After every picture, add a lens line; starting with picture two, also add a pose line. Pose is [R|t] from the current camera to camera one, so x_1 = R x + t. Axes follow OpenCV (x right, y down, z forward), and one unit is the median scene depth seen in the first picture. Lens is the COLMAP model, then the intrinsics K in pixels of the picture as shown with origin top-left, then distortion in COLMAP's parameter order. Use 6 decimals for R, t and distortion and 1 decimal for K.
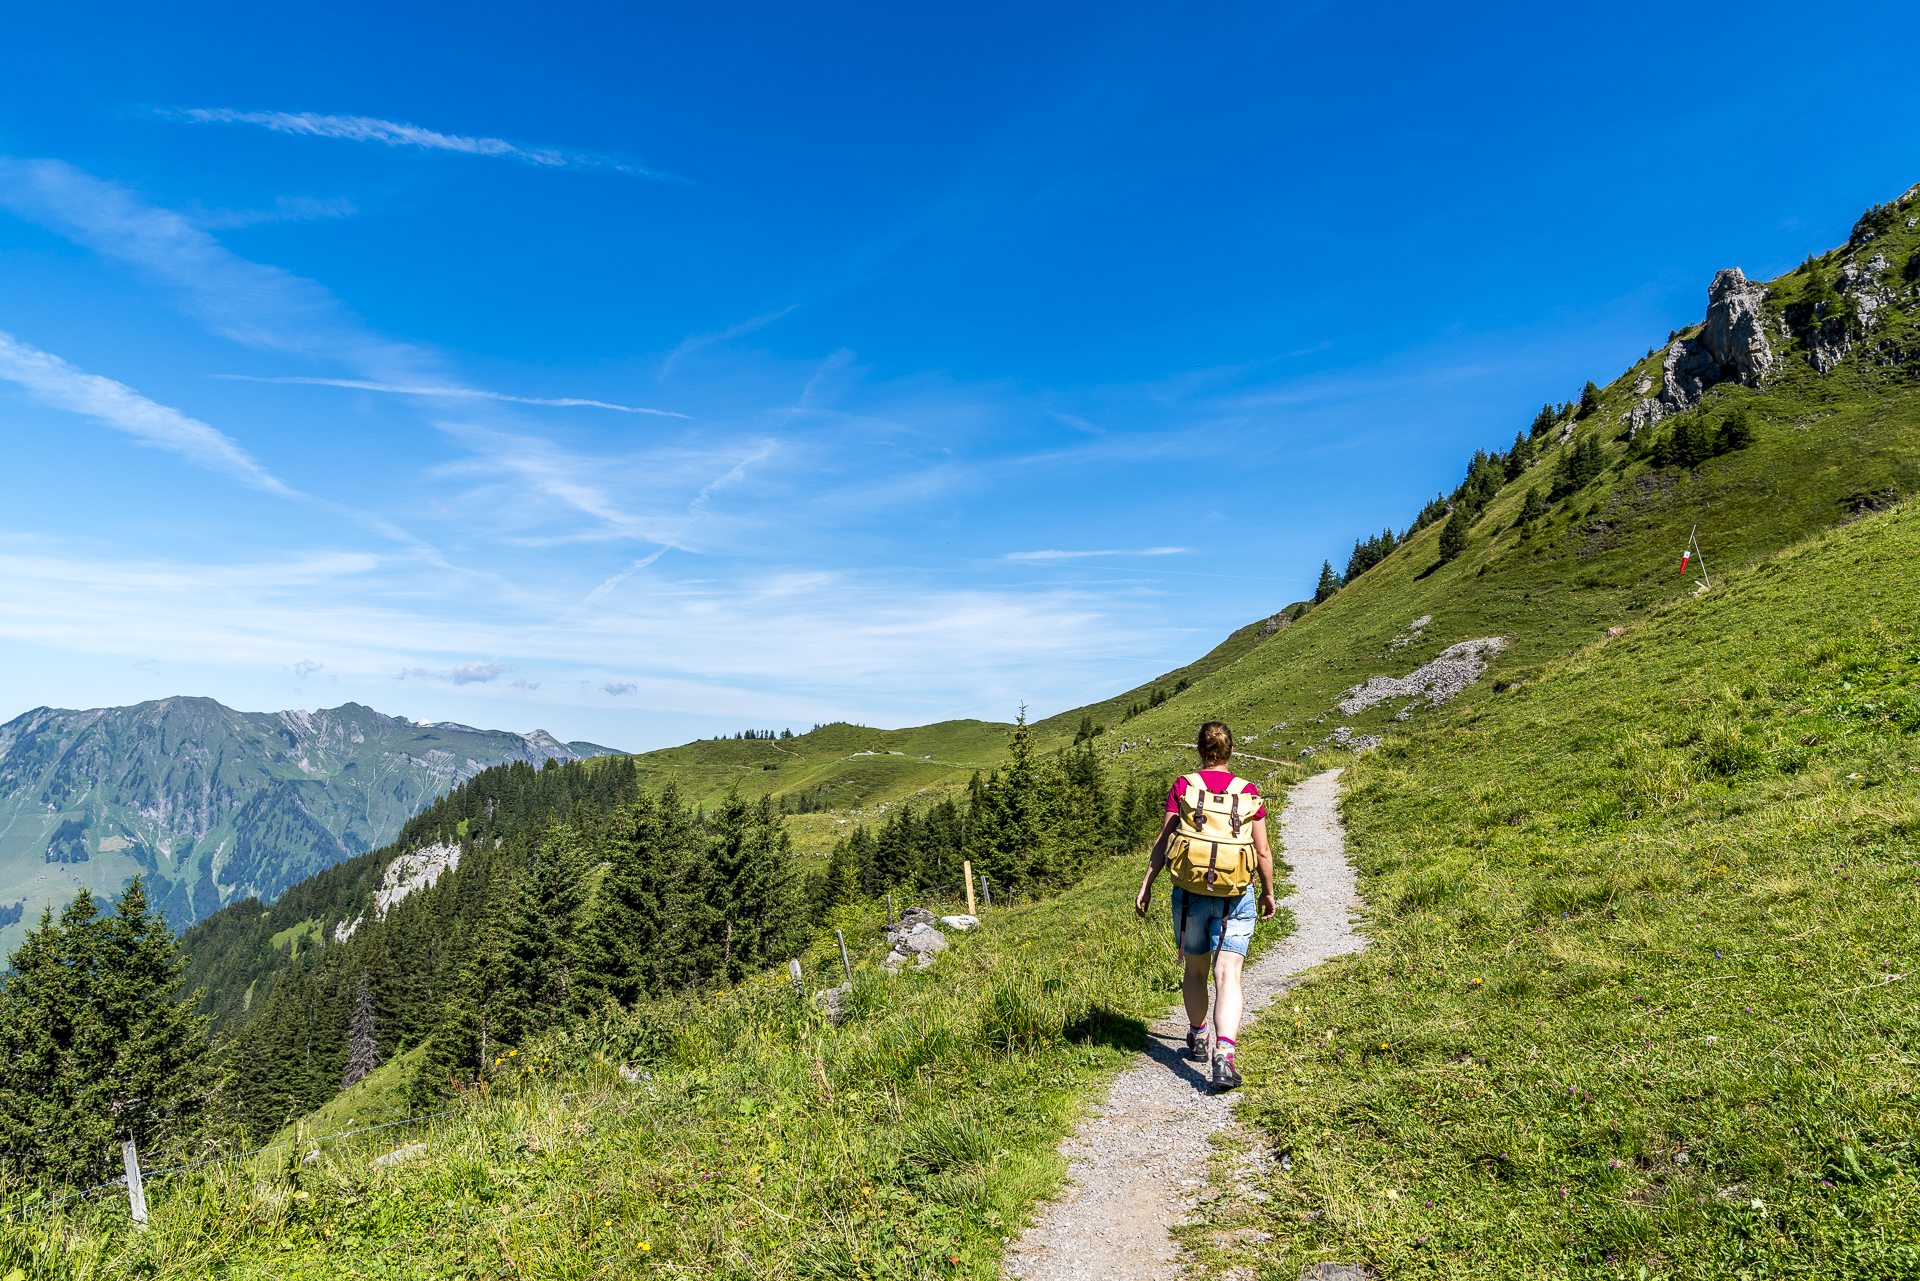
lens RADIAL K [[1284.6, 0, 937.5], [0, 1284.6, 673.9], [0, 0, 1]] dist [-0.027744, 0.018708]
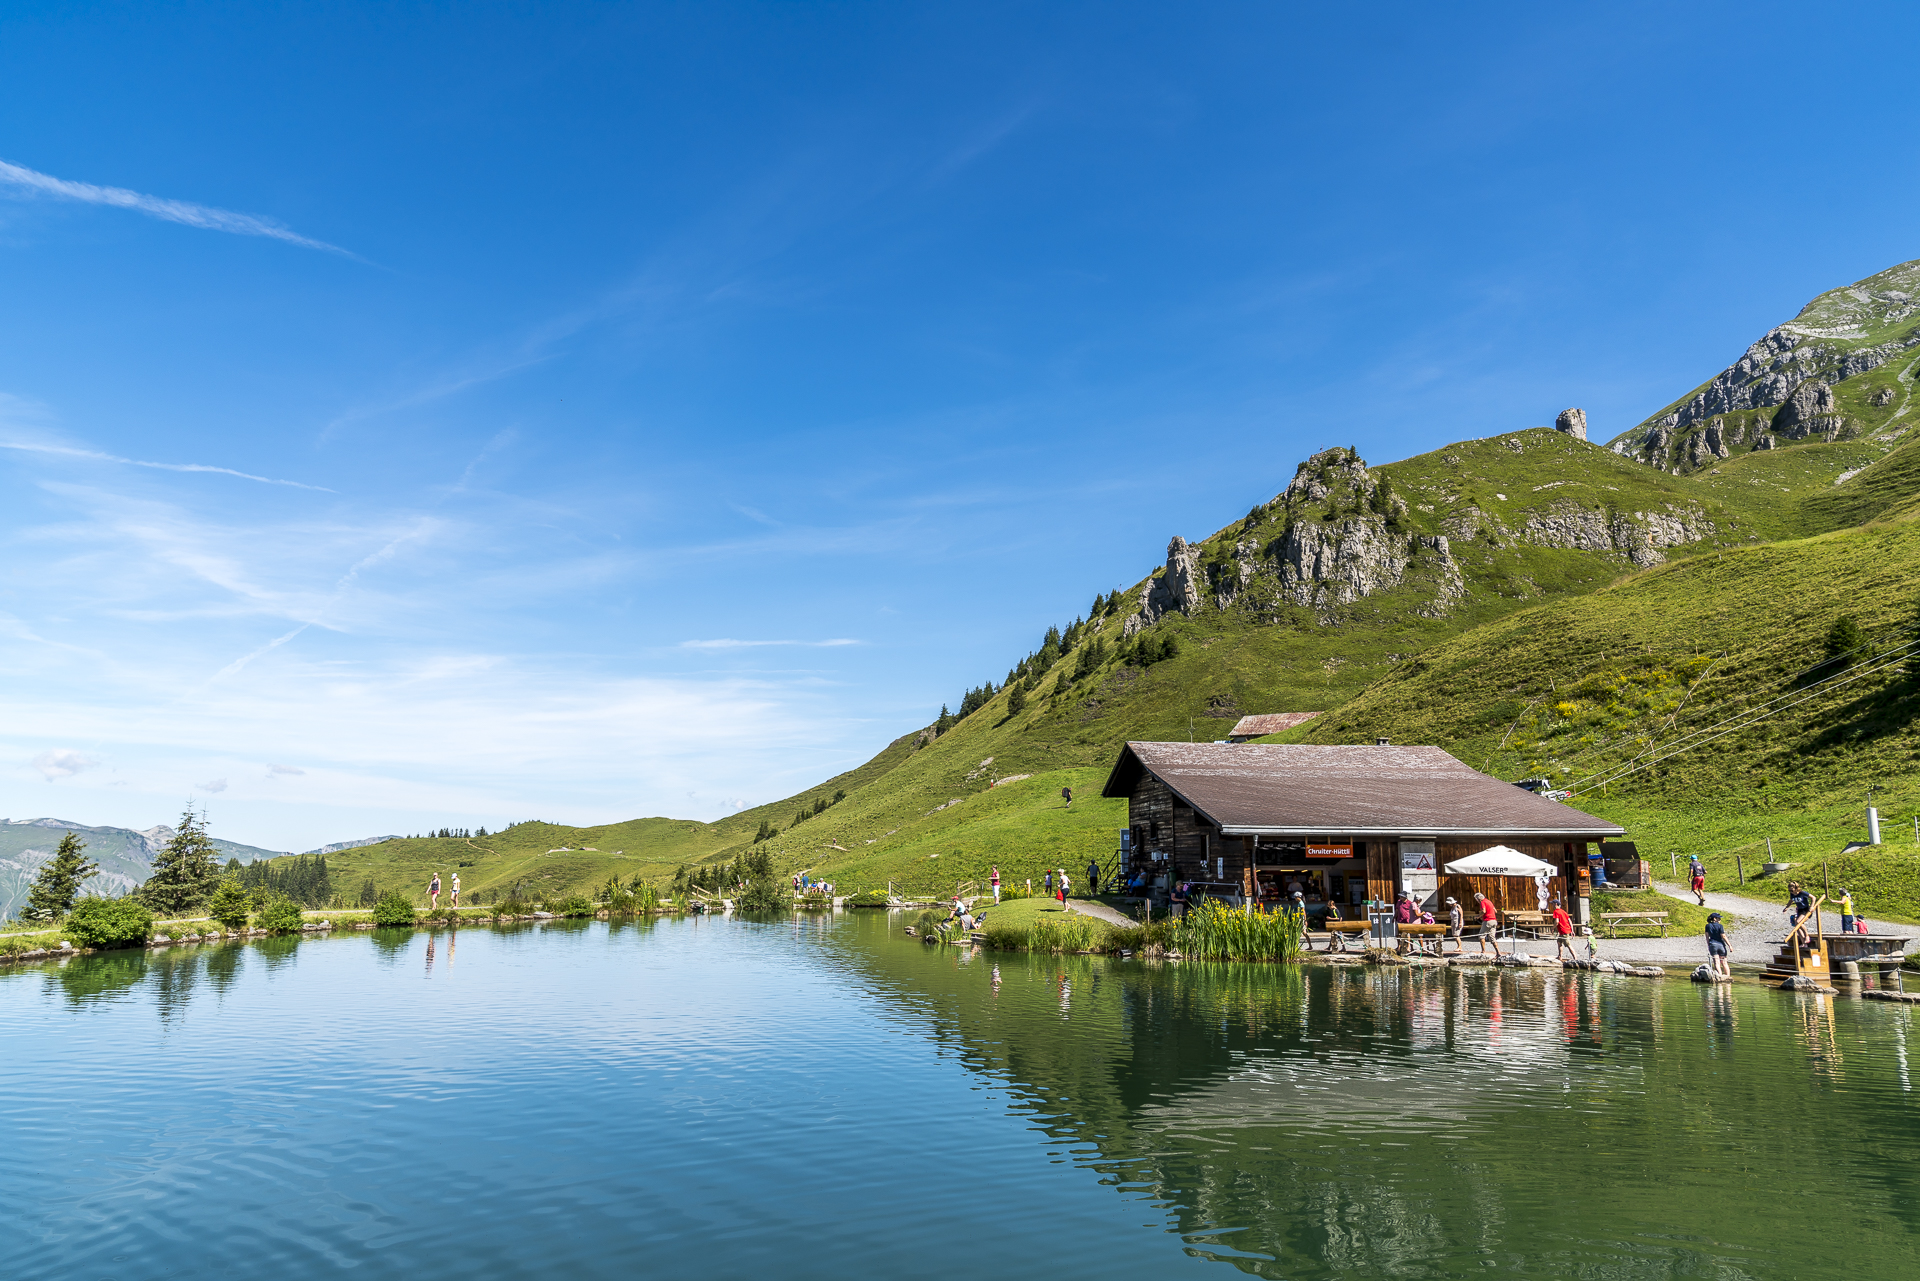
lens RADIAL K [[1284.6, 0, 937.5], [0, 1284.6, 673.9], [0, 0, 1]] dist [-0.027744, 0.018708]
pose [[0.968853, 0.019768, 0.246847, -0.052002], [-0.002306, 0.997486, -0.070832, -0.031492], [-0.247626, 0.068056, 0.966462, -0.410721]]
